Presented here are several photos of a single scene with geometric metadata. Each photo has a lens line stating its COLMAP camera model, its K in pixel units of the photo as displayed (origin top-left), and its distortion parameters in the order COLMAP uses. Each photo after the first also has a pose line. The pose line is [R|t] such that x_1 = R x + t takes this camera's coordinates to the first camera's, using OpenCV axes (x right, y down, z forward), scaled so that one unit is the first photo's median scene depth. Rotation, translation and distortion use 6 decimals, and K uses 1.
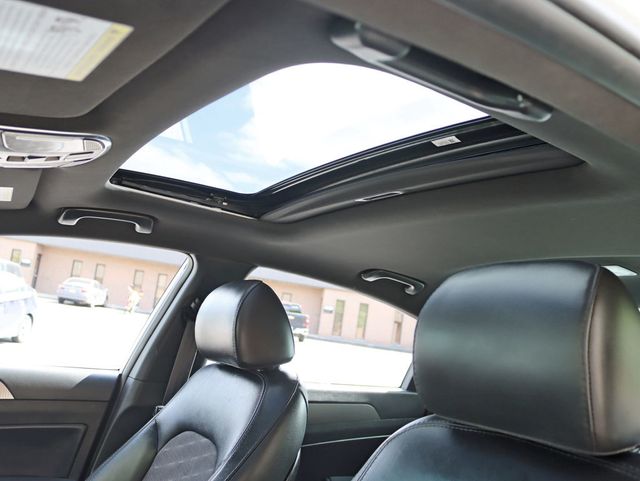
lens RADIAL K [[578.8, 0, 320.0], [0, 578.8, 240.5], [0, 0, 1]] dist [-0.115032, 0.014639]
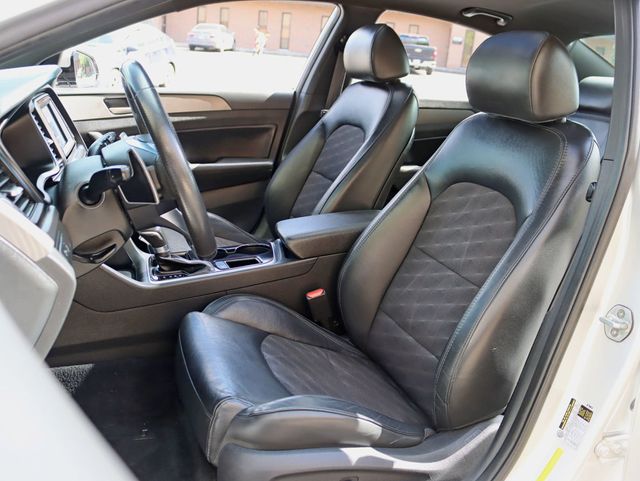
lens RADIAL K [[578.8, 0, 320.0], [0, 578.8, 240.5], [0, 0, 1]] dist [-0.115032, 0.014639]
pose [[0.976032, 0.018755, -0.216818, 0.039116], [0.077641, 0.900712, 0.427422, -0.043907], [0.203307, -0.434011, 0.877668, -0.410525]]
